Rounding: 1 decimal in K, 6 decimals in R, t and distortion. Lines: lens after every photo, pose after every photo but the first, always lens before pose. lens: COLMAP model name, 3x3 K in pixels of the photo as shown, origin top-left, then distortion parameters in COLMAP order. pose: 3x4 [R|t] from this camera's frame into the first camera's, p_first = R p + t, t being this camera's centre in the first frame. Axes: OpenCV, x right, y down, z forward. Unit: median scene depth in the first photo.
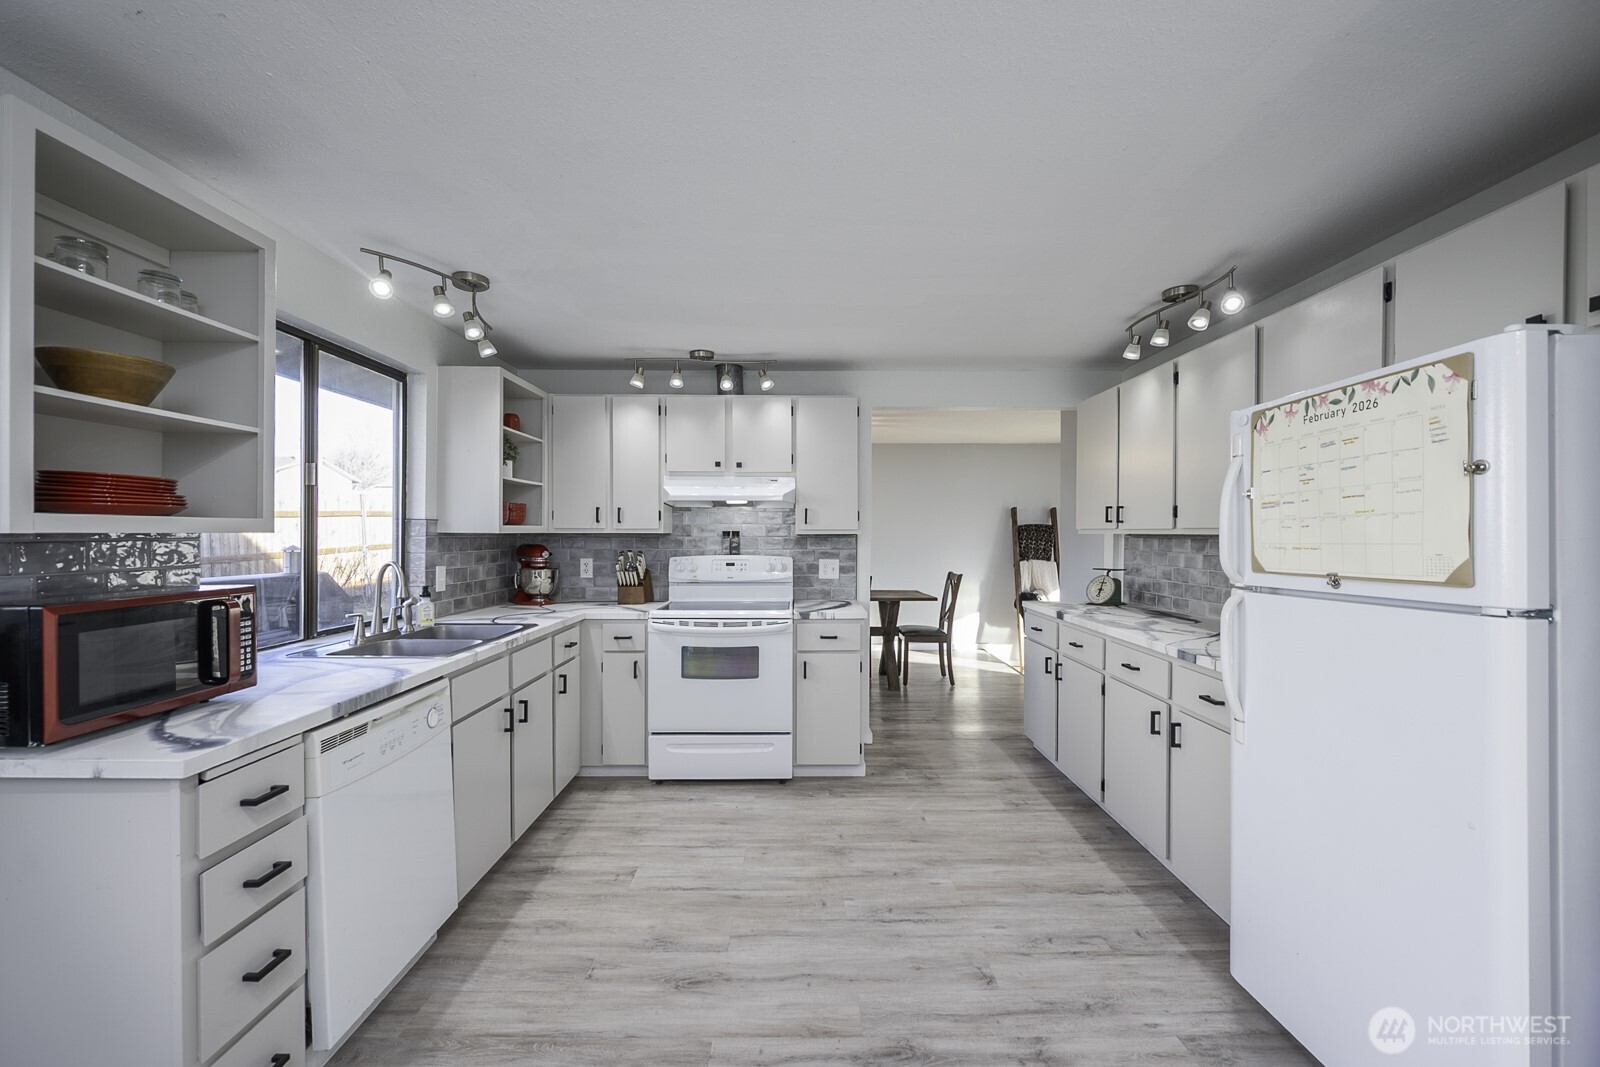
lens RADIAL K [[656.0, 0, 797.0], [0, 656.0, 540.6], [0, 0, 1]] dist [-0.002276, -0.000427]
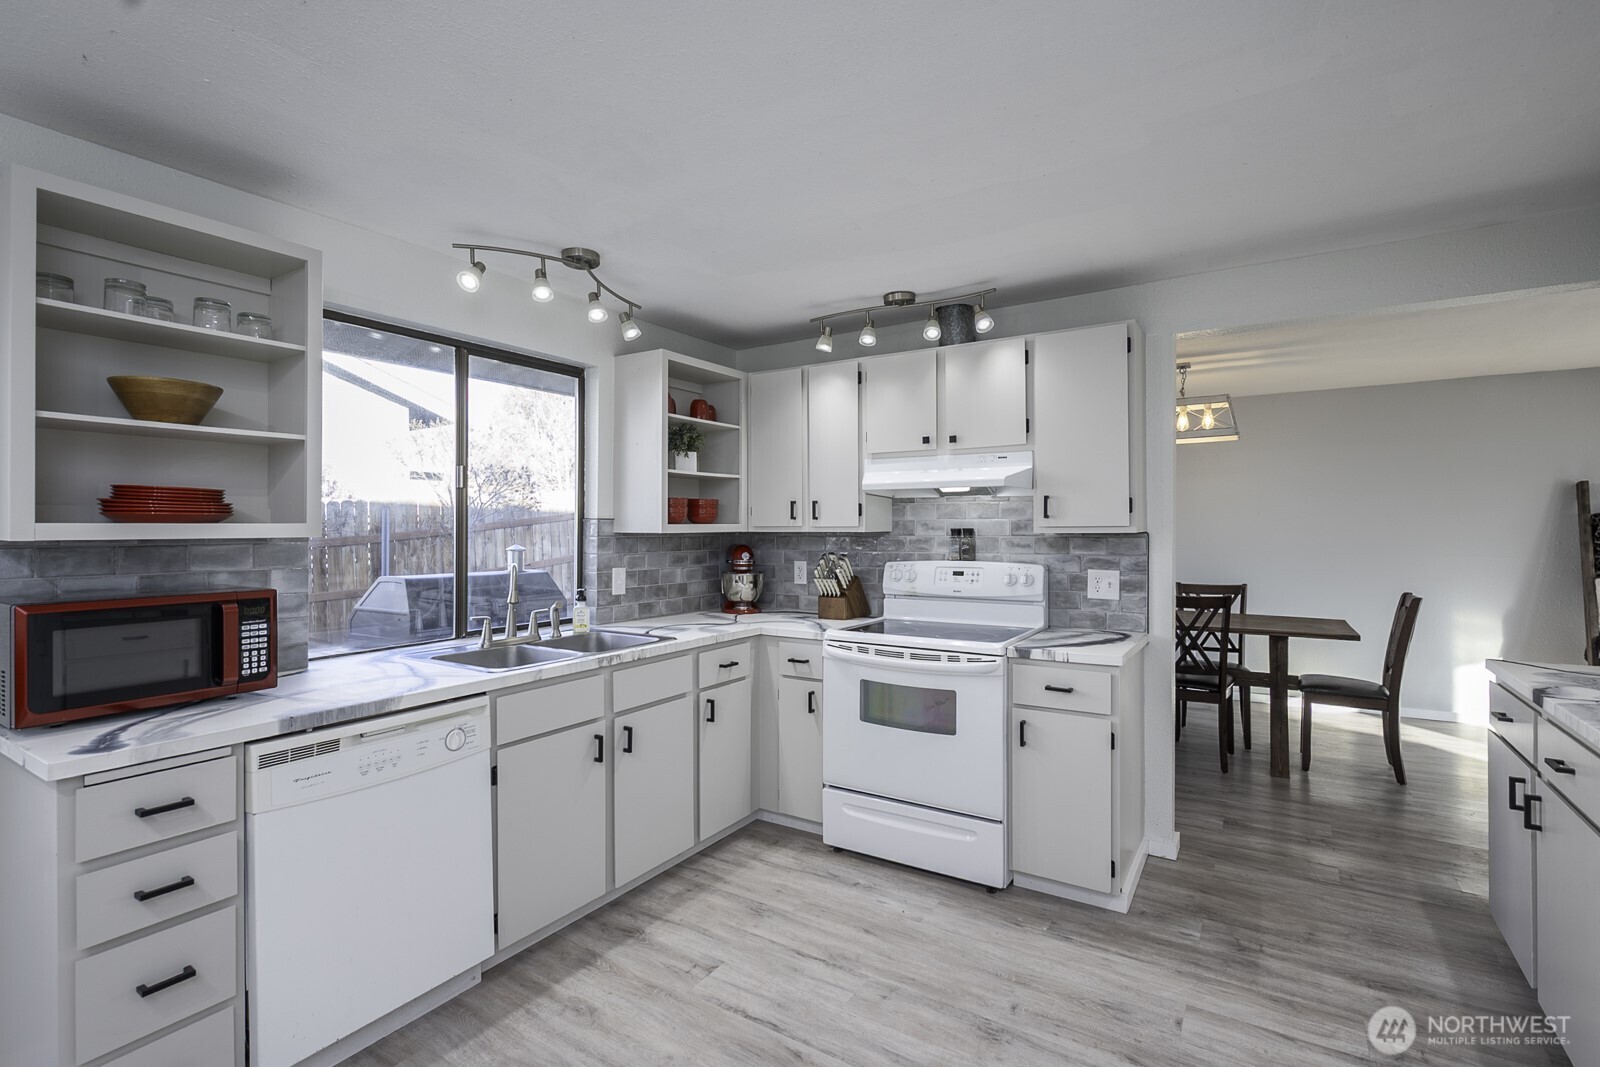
lens RADIAL K [[738.9, 0, 796.5], [0, 738.9, 527.4], [0, 0, 1]] dist [0.000050, -0.000533]
pose [[0.840595, -0.004765, -0.541643, 0.241006], [-0.001121, 0.999944, -0.010536, -0.008370], [0.541663, 0.009463, 0.840542, 0.235666]]
